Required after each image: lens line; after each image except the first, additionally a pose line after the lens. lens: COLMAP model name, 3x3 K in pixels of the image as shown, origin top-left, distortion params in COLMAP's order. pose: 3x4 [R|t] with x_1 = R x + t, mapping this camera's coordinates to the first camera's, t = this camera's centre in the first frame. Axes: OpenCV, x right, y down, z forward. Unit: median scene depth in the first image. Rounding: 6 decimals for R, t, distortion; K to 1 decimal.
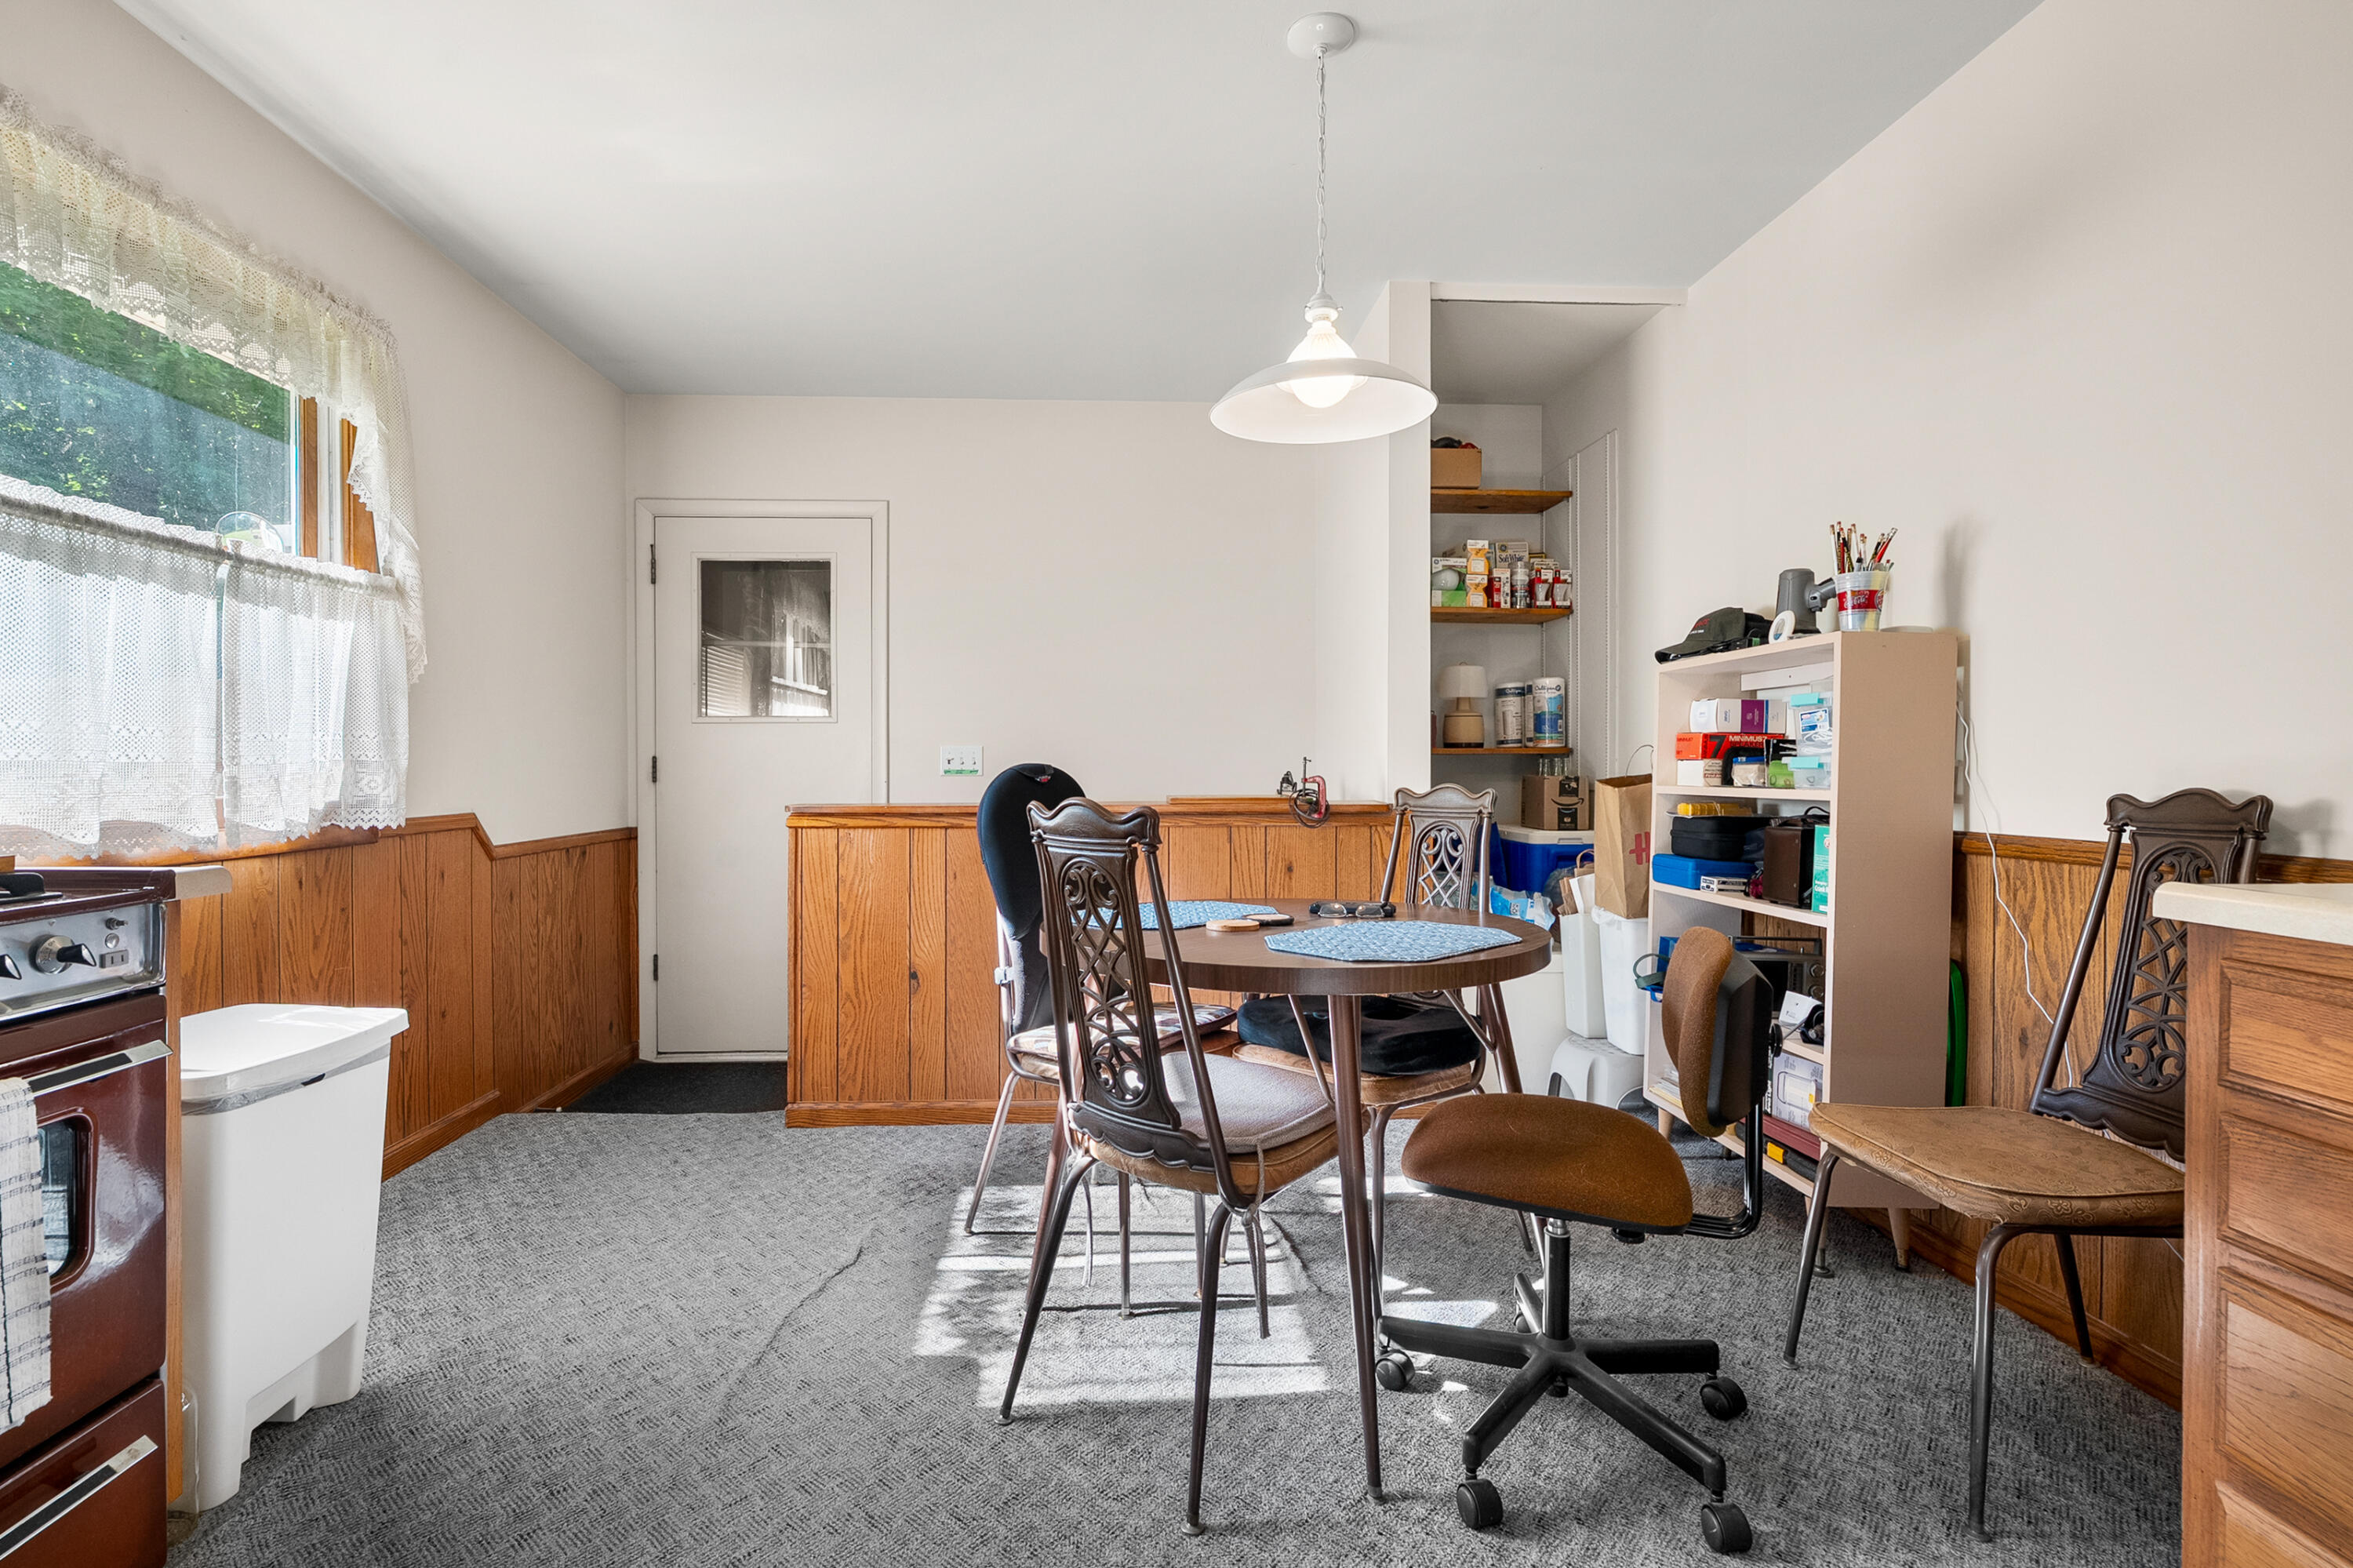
lens RADIAL K [[1078.0, 0, 1154.8], [0, 1078.0, 771.1], [0, 0, 1]] dist [-0.004651, -0.000046]
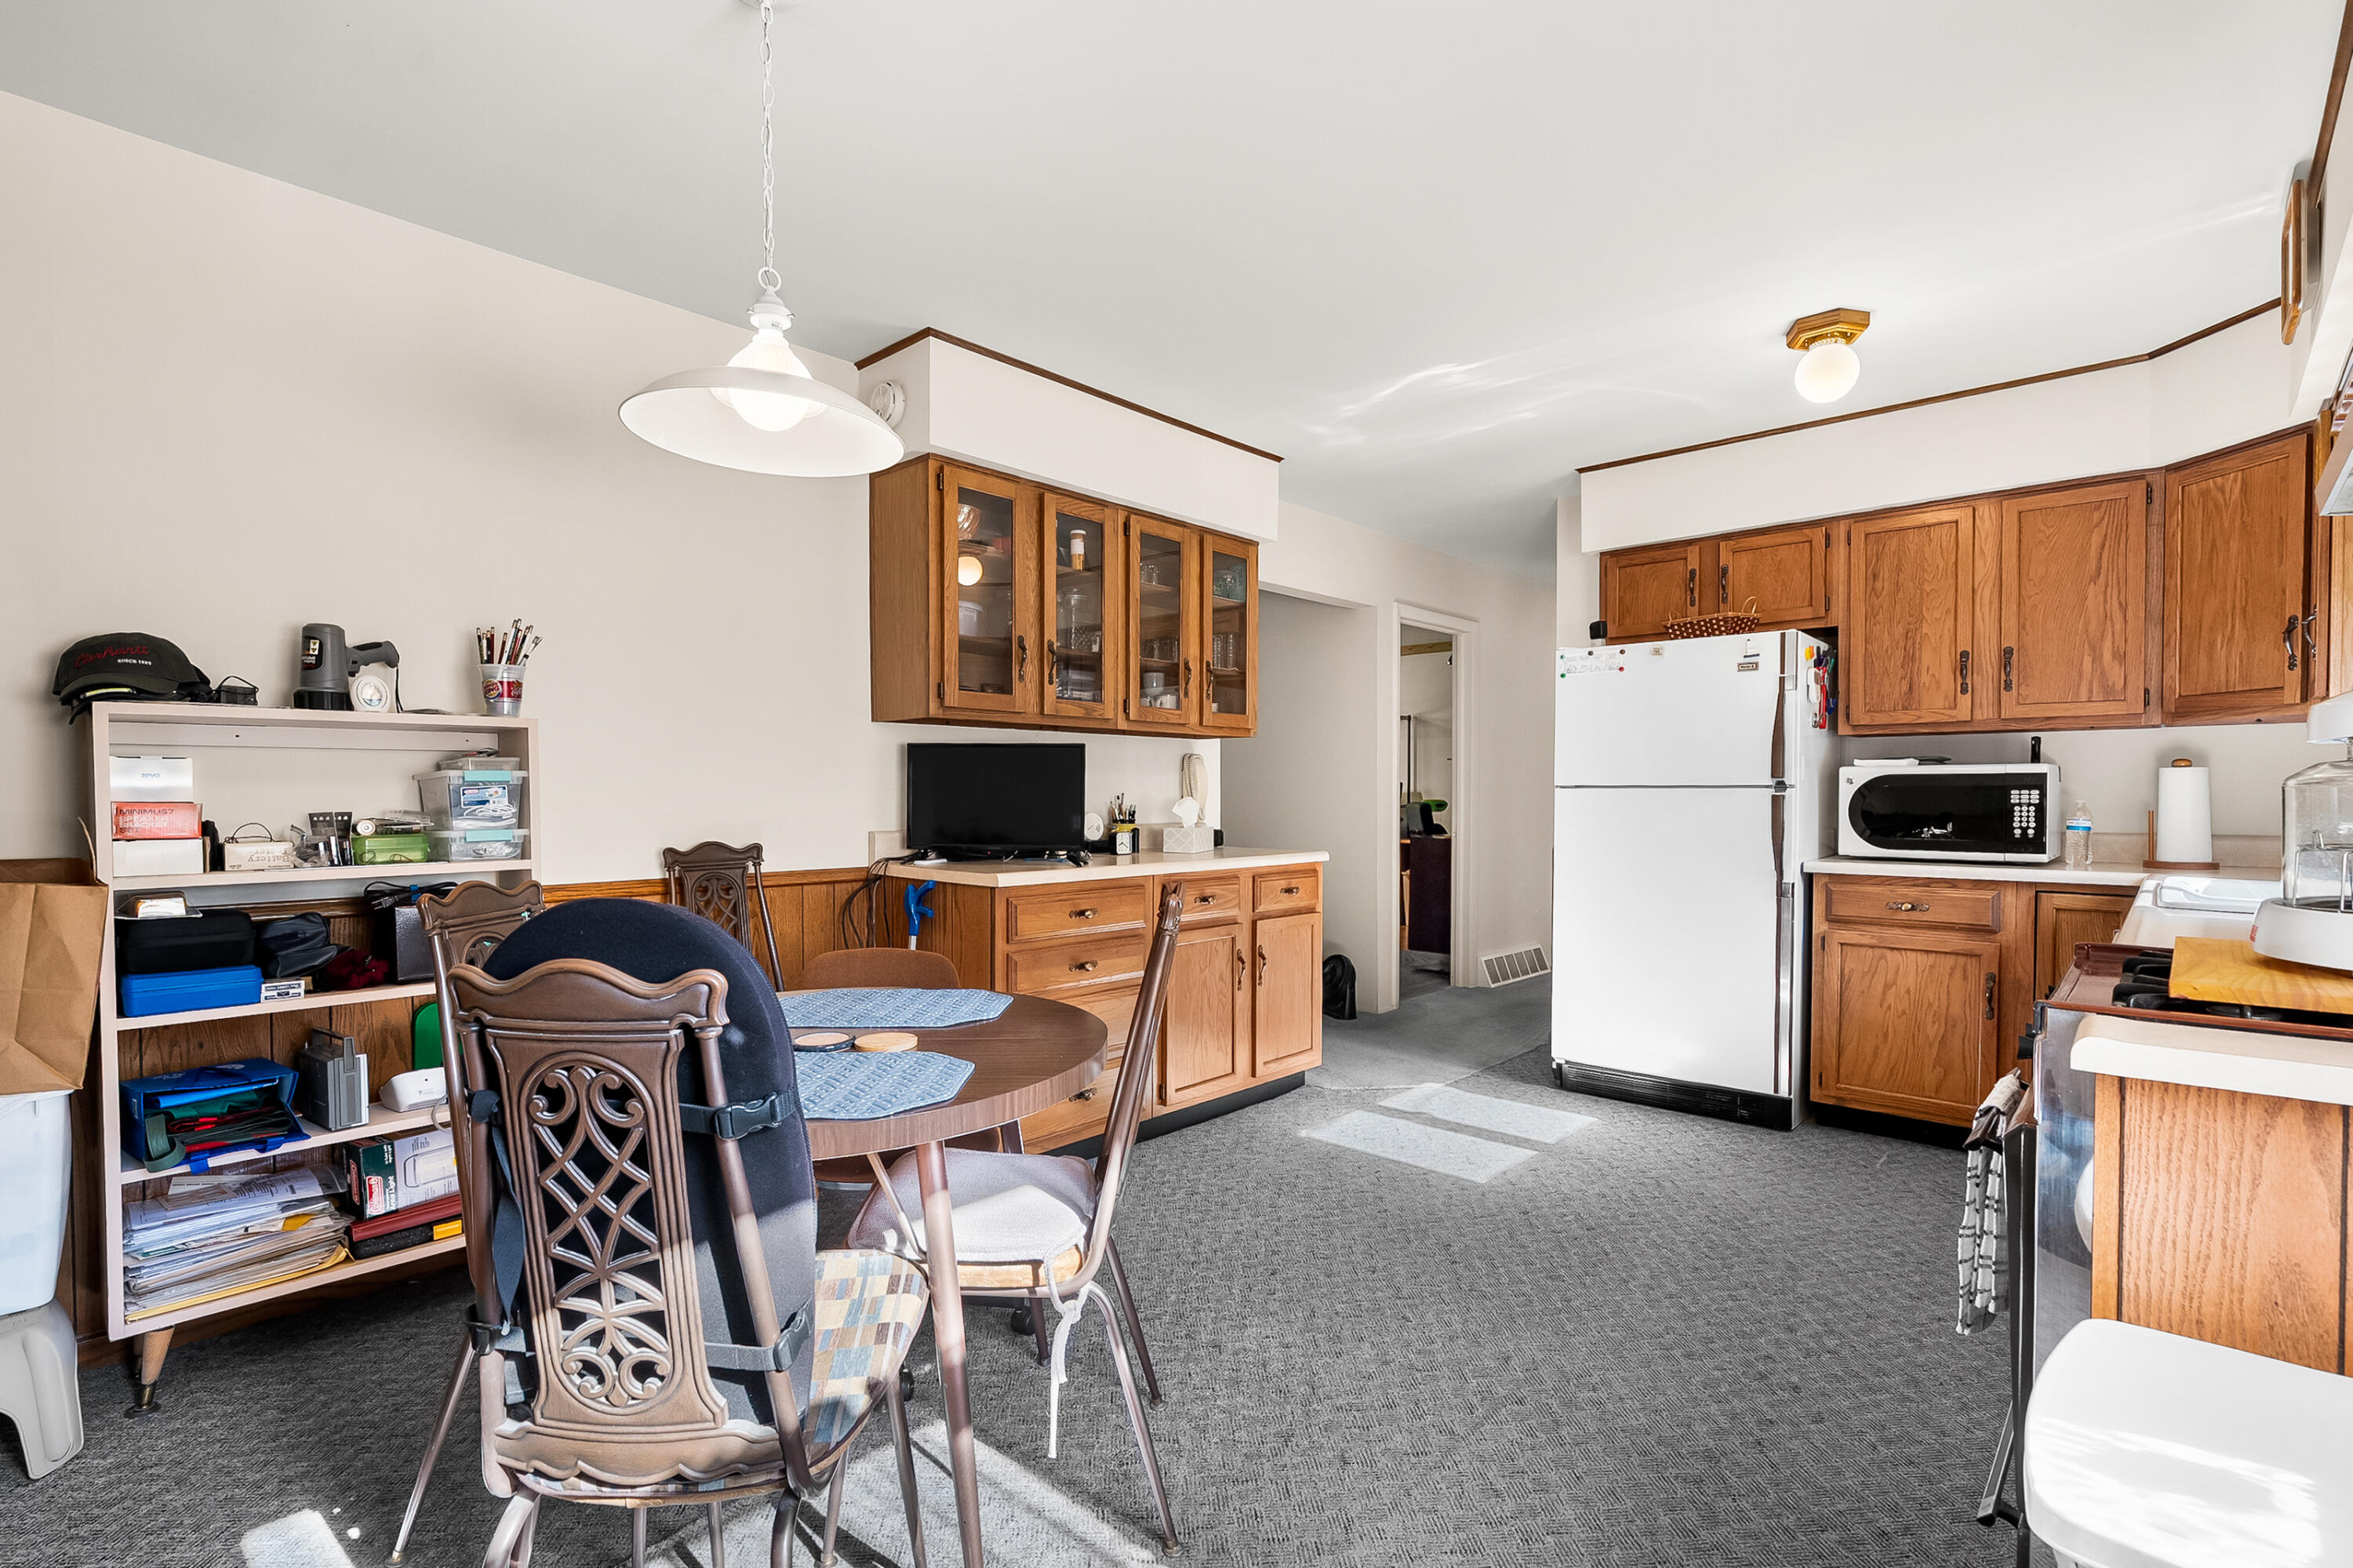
lens RADIAL K [[1089.5, 0, 1176.5], [0, 1089.5, 784.0], [0, 0, 1]] dist [-0.000974, 0.000021]
pose [[-0.697529, 0.002253, 0.716553, -0.613753], [0.004308, 0.999990, 0.001049, -0.055186], [-0.716544, 0.003818, -0.697532, 1.223084]]
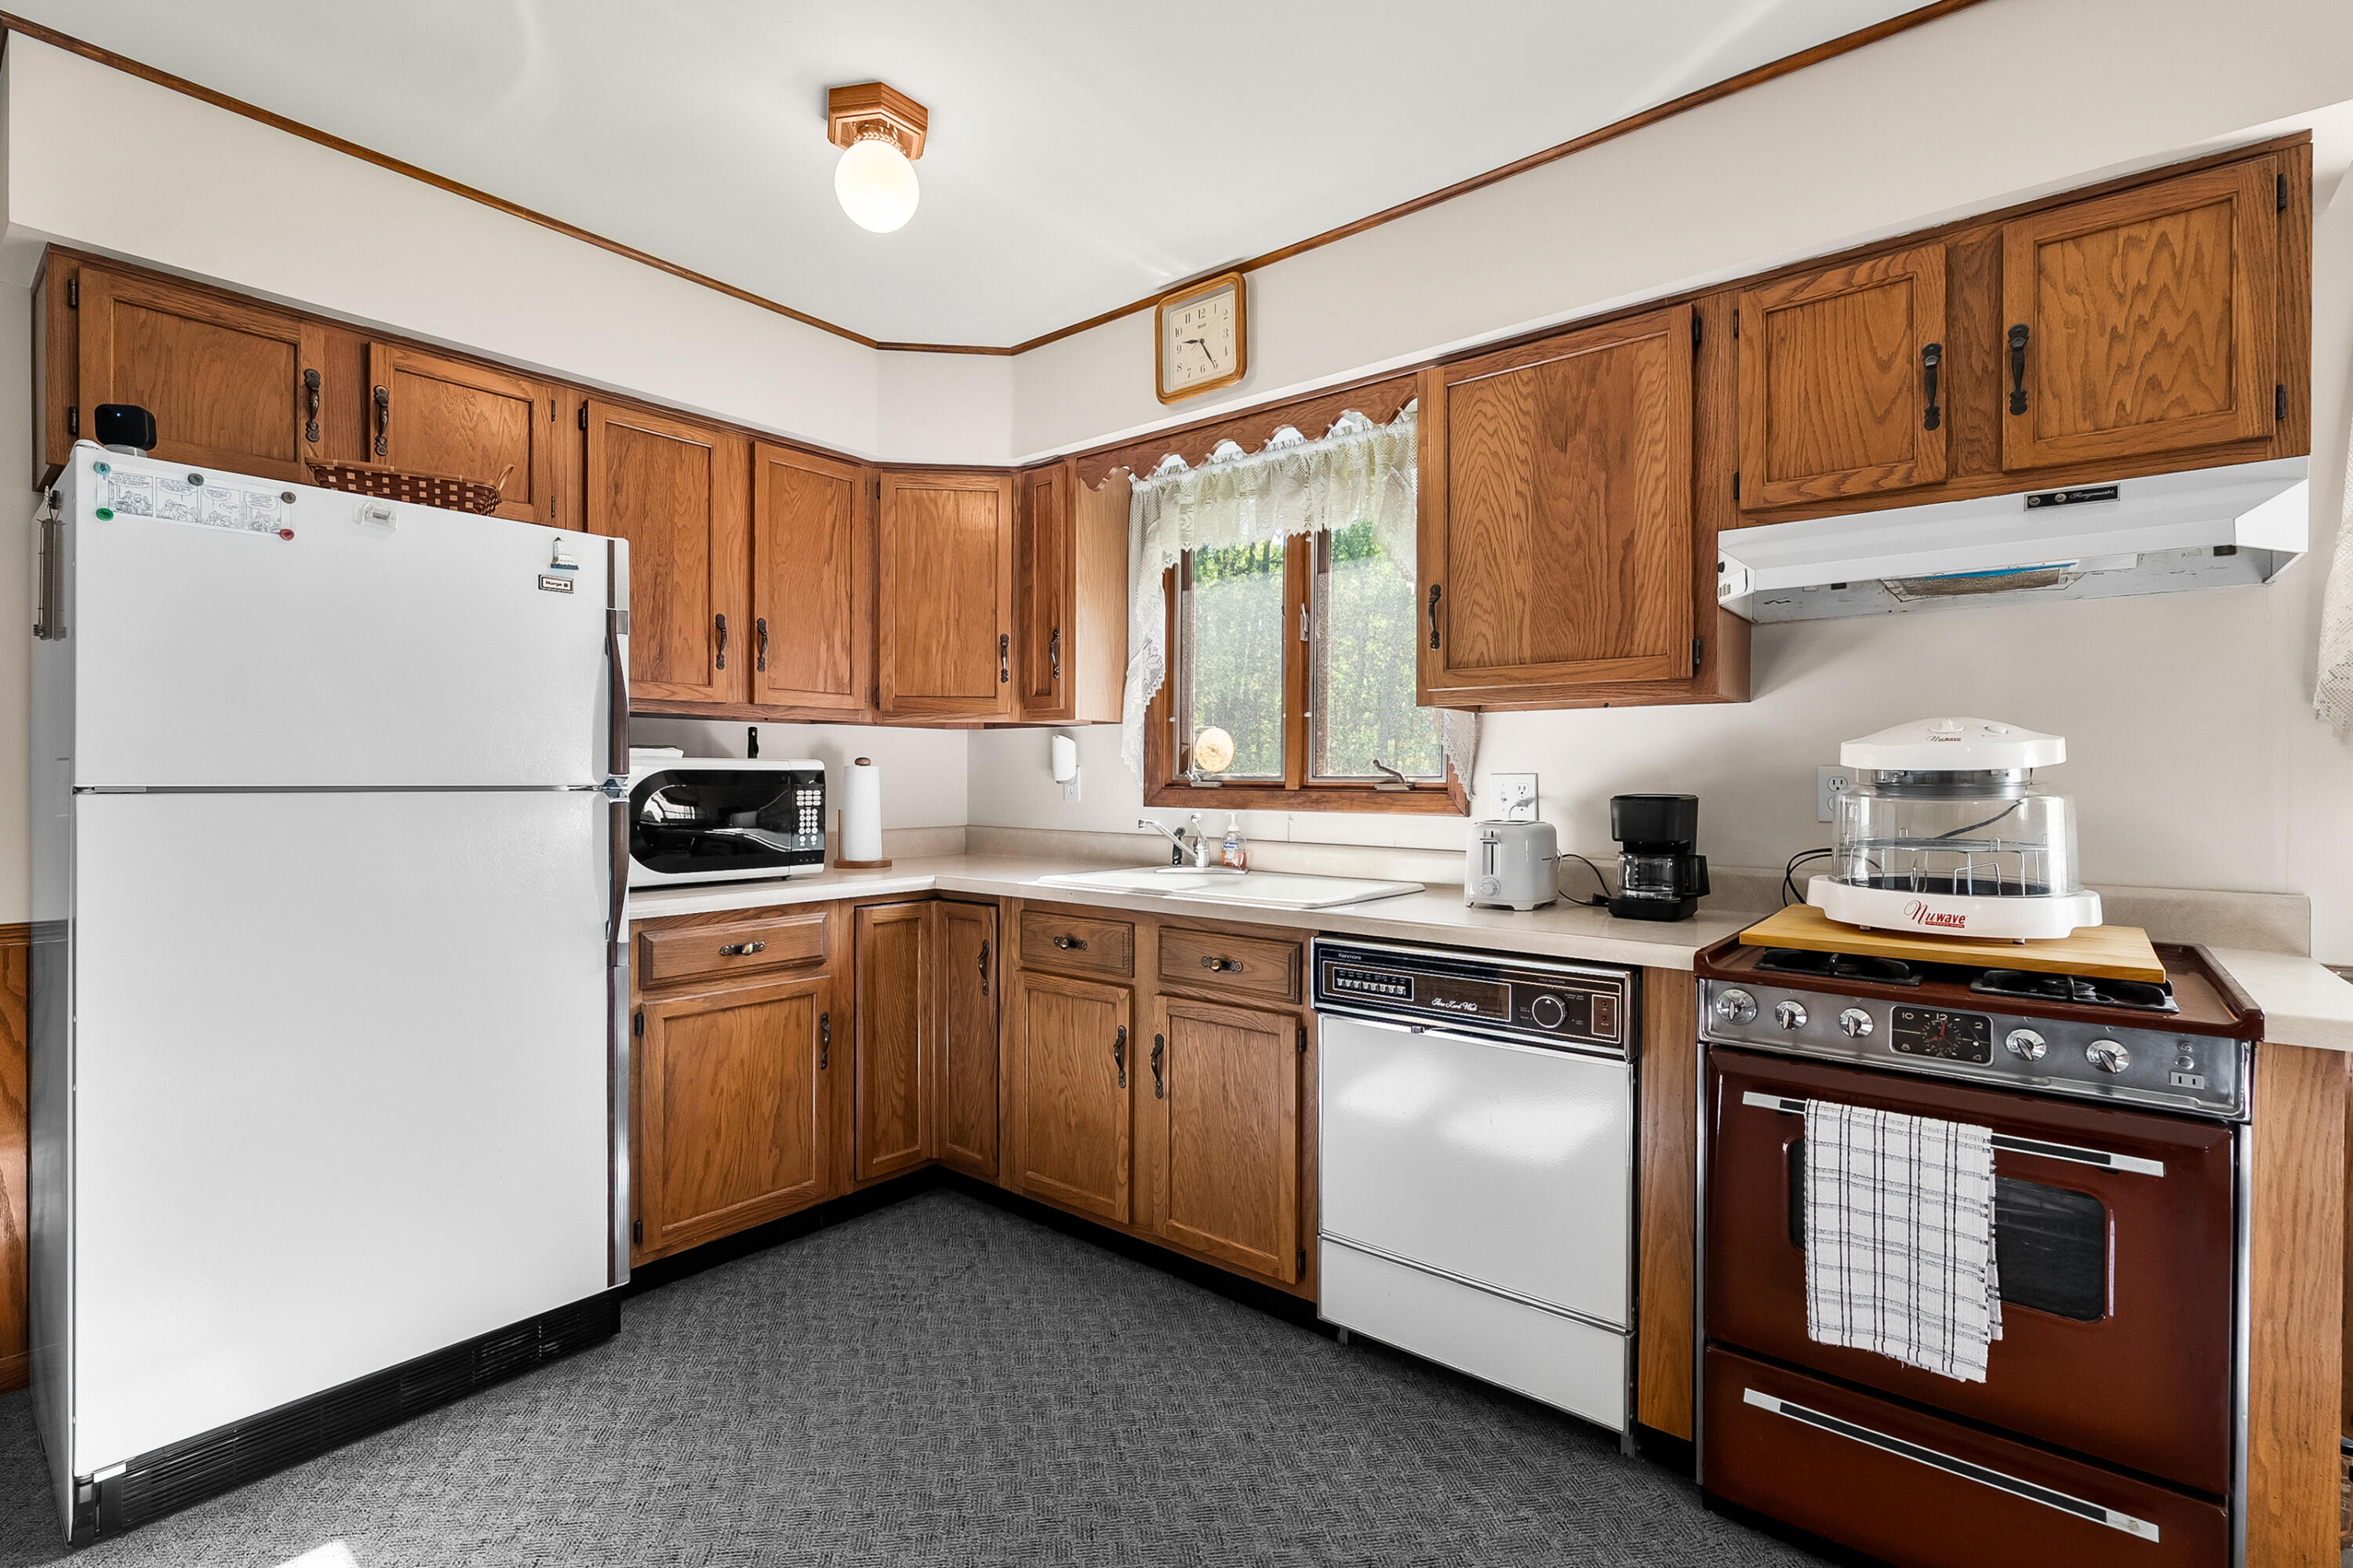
lens RADIAL K [[1078.0, 0, 1154.8], [0, 1078.0, 771.1], [0, 0, 1]] dist [-0.004651, -0.000046]
pose [[-0.677770, -0.009958, -0.735206, 0.278763], [-0.011175, 0.999932, -0.003242, -0.063021], [0.735189, 0.006018, -0.677835, 0.517066]]
